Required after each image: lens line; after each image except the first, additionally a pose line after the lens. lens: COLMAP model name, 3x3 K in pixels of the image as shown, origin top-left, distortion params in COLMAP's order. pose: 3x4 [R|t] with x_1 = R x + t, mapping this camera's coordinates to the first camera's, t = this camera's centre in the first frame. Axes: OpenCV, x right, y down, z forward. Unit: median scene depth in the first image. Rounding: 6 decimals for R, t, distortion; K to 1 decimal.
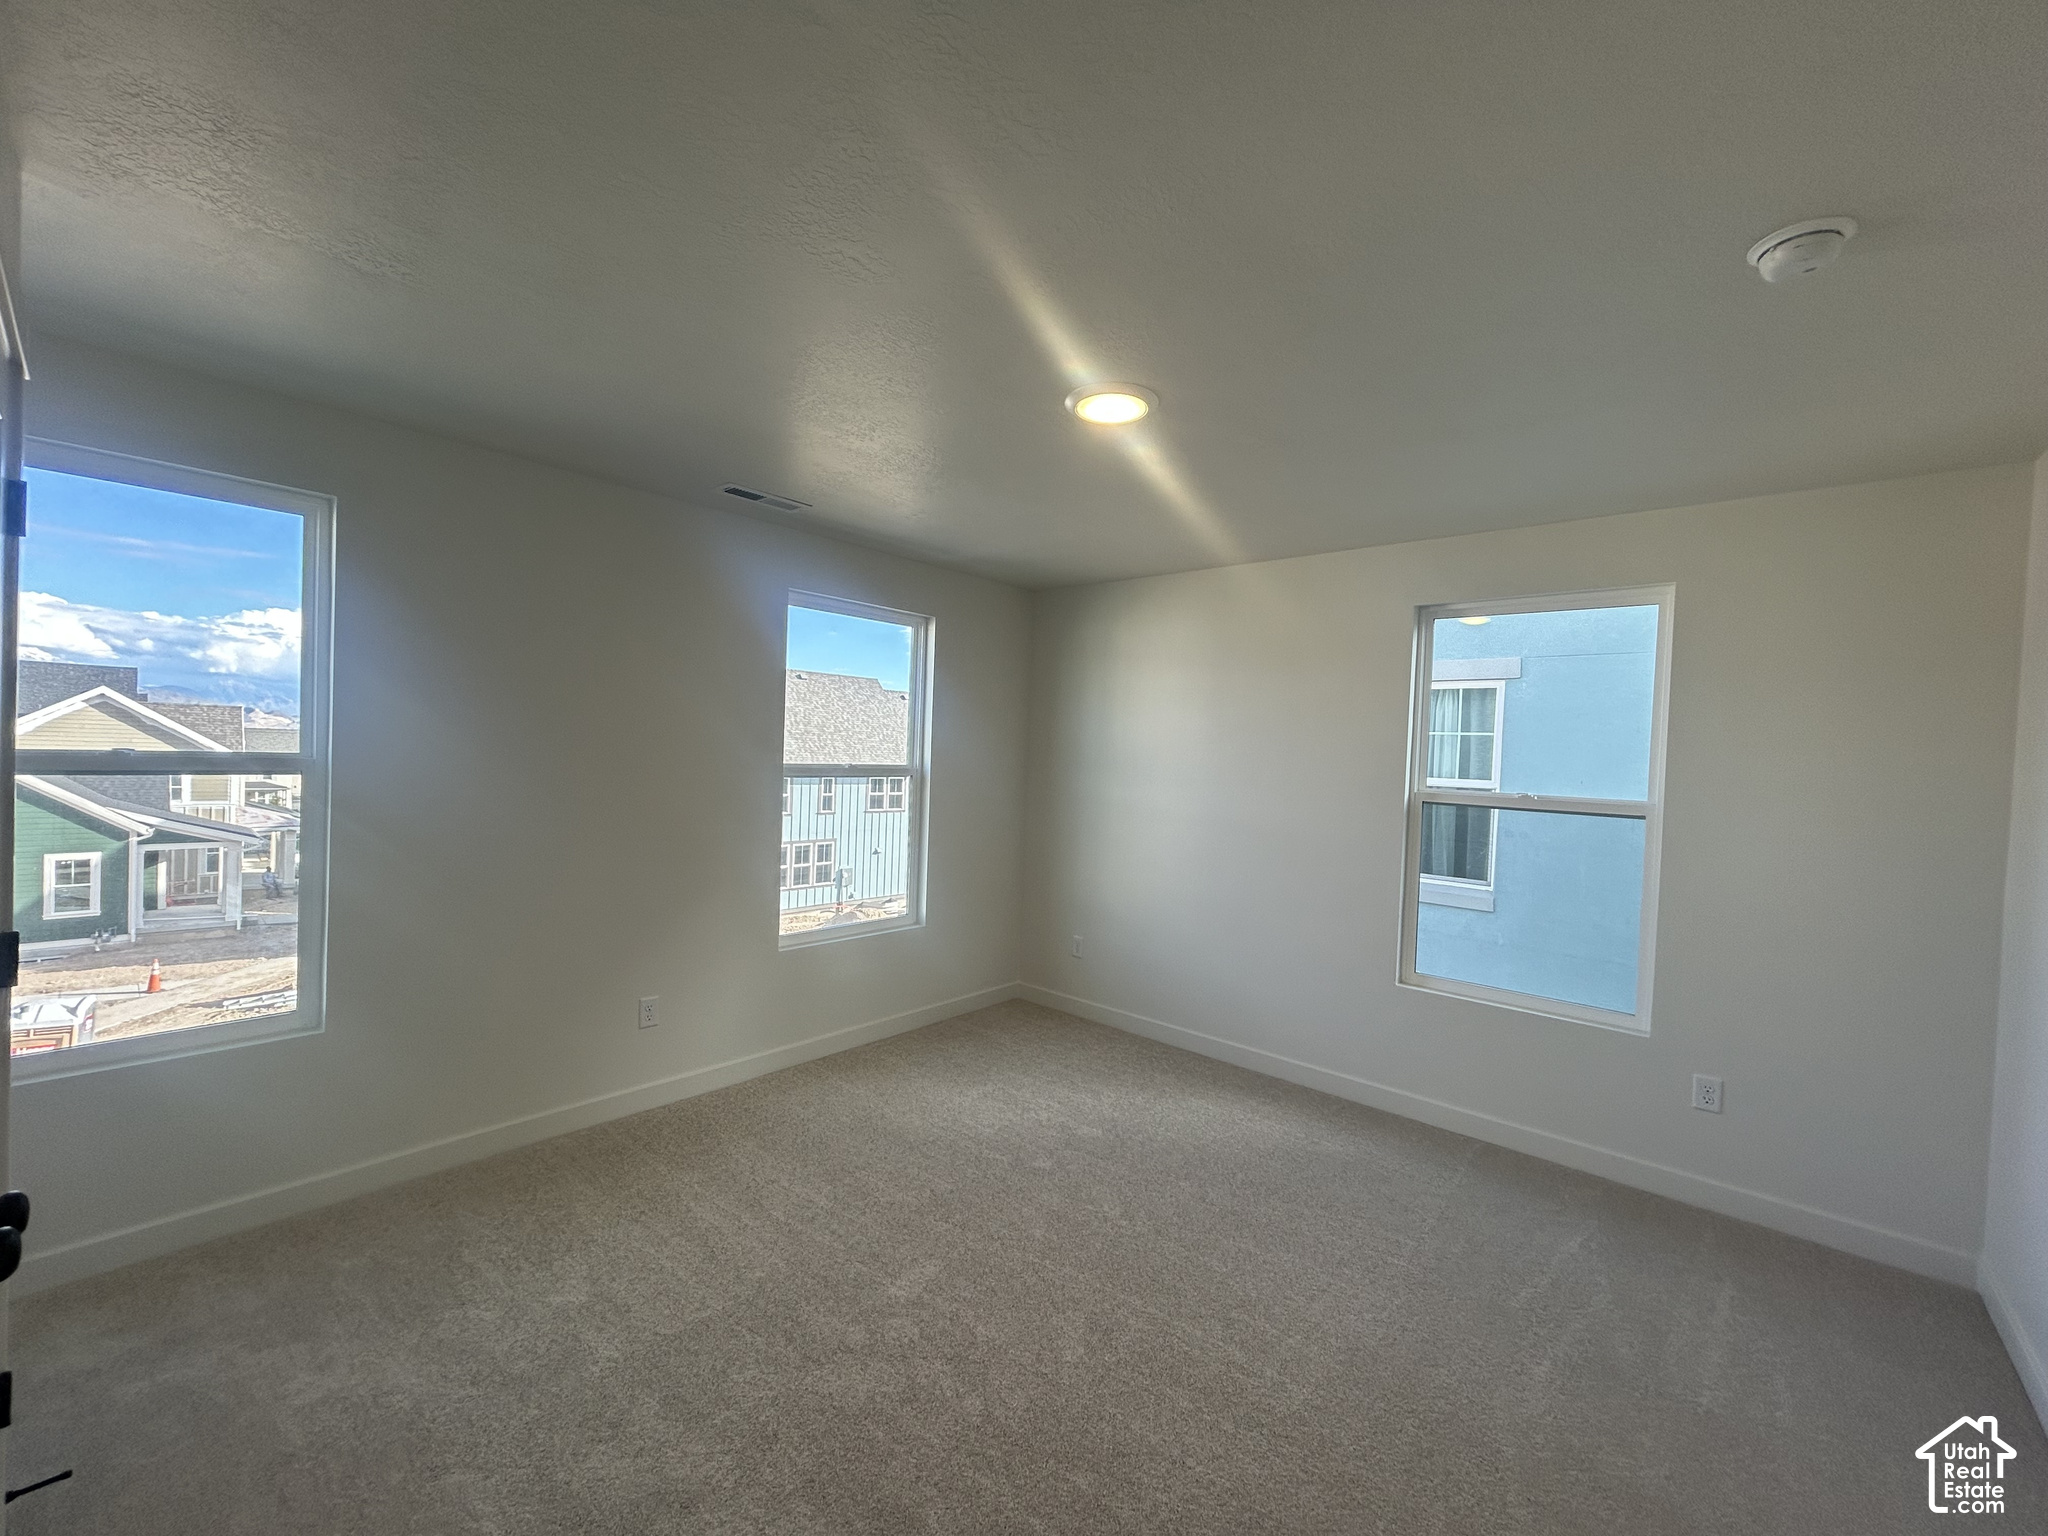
lens RADIAL K [[823.2, 0, 1019.2], [0, 823.2, 770.3], [0, 0, 1]] dist [-0.000191, -0.000001]
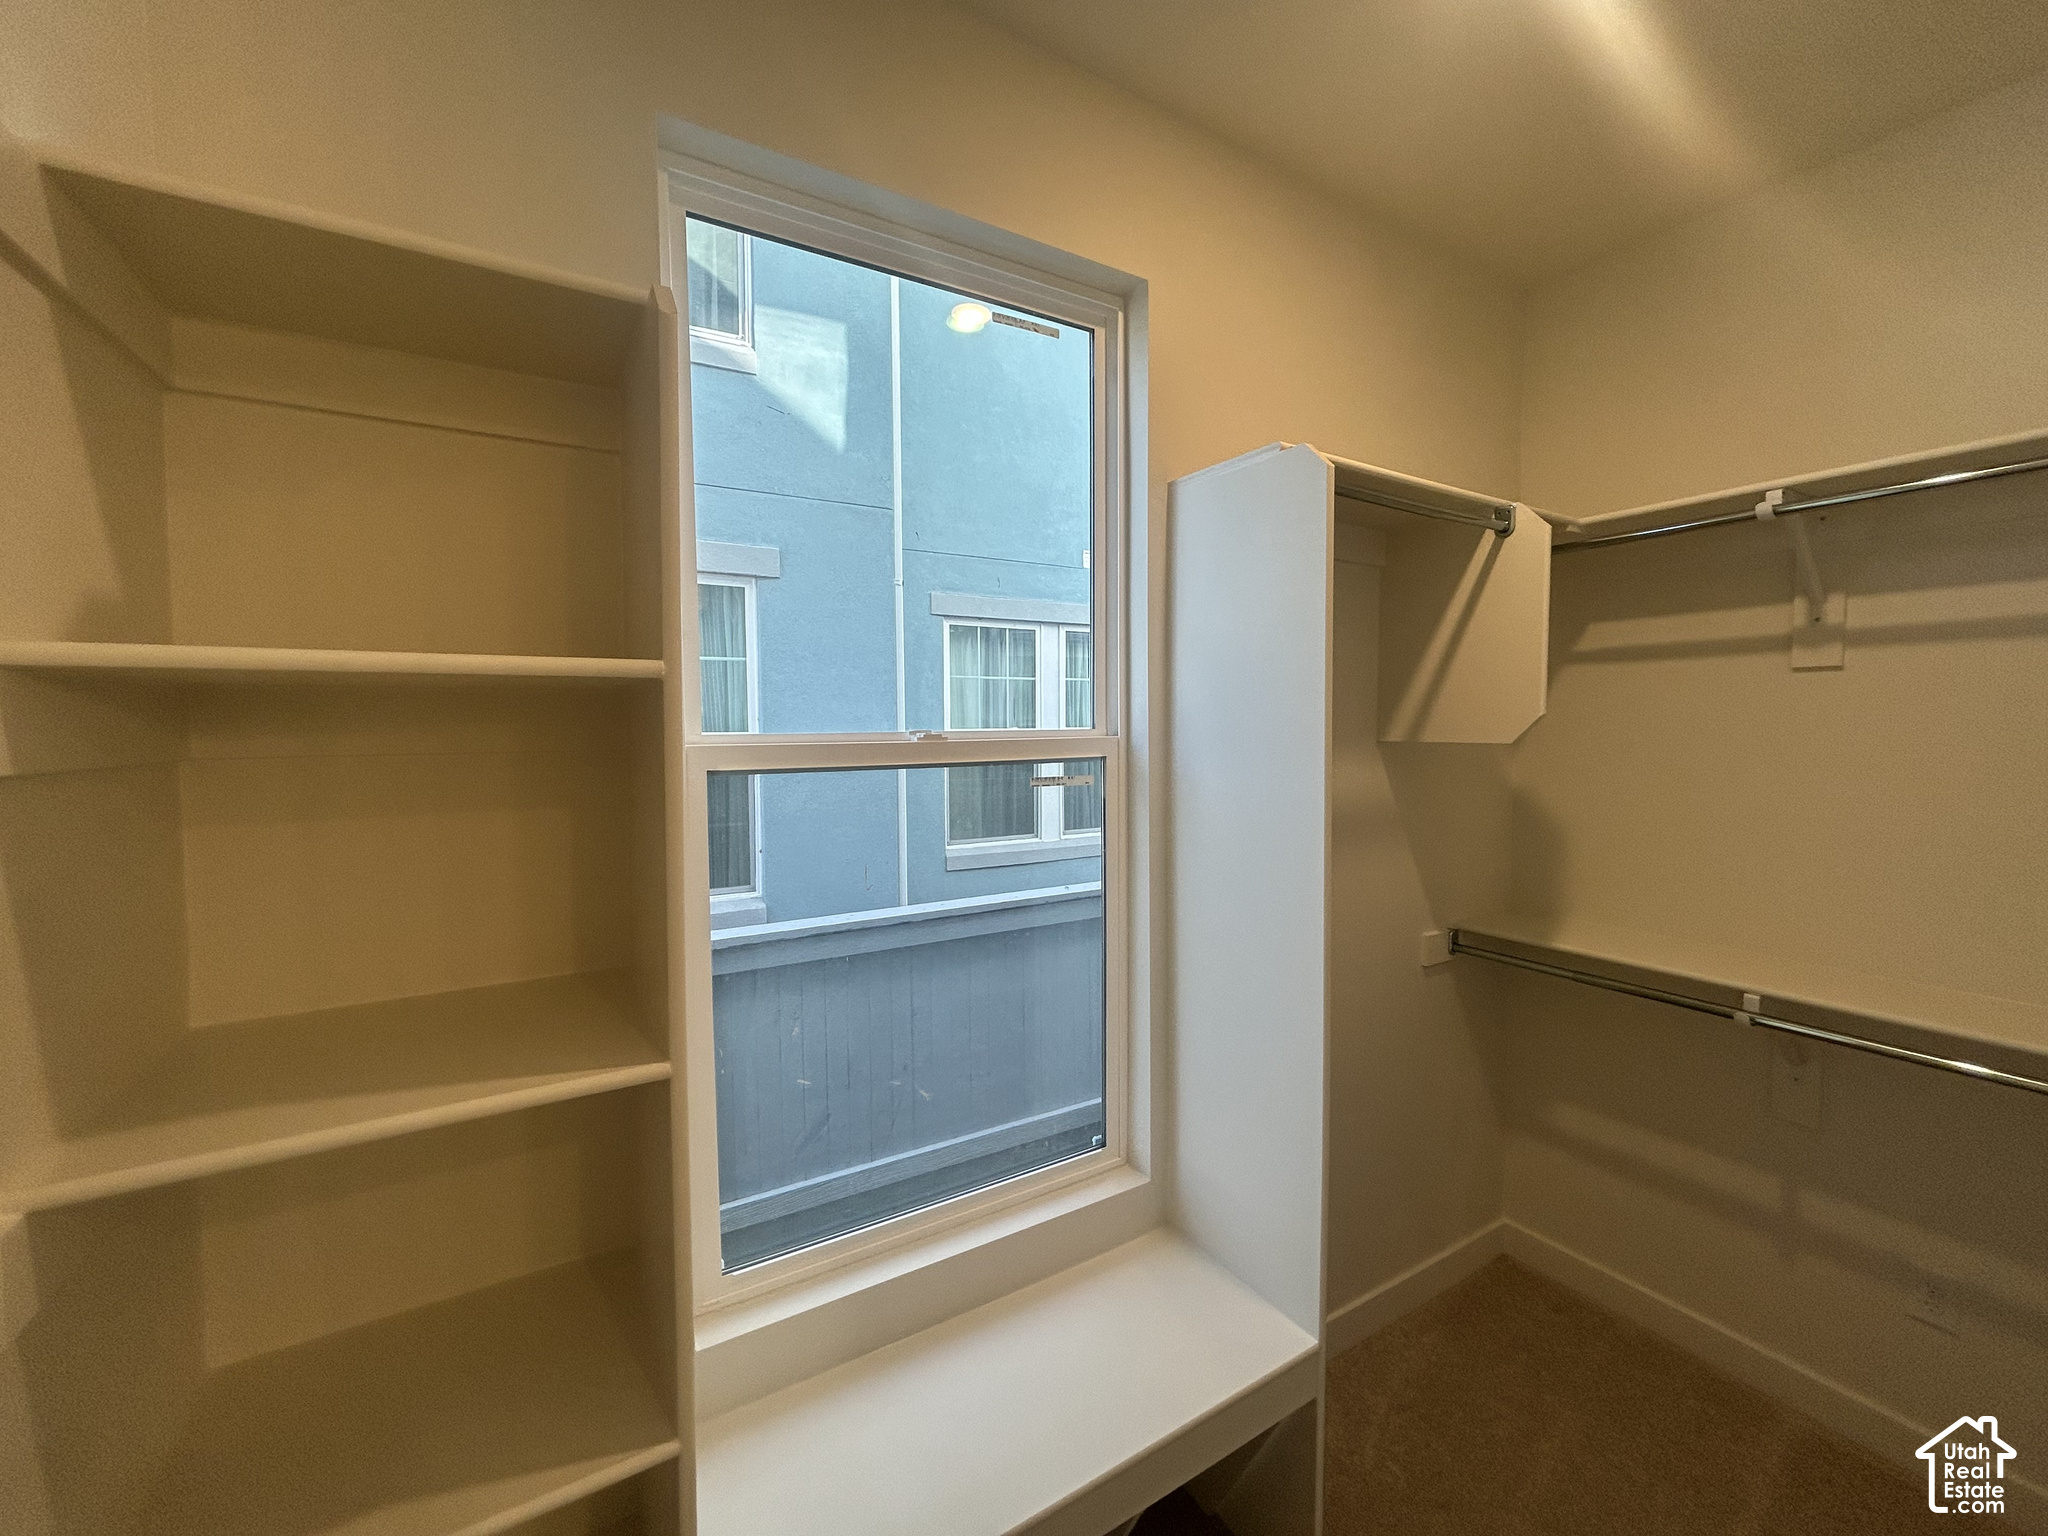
lens RADIAL K [[823.2, 0, 1021.6], [0, 823.2, 765.7], [0, 0, 1]] dist [-0.000191, -0.000001]
pose [[0.669089, -0.081381, 0.738713, 0.240044], [0.046791, 0.996627, 0.067413, 0.011336], [-0.741708, -0.010541, 0.670640, 0.413757]]
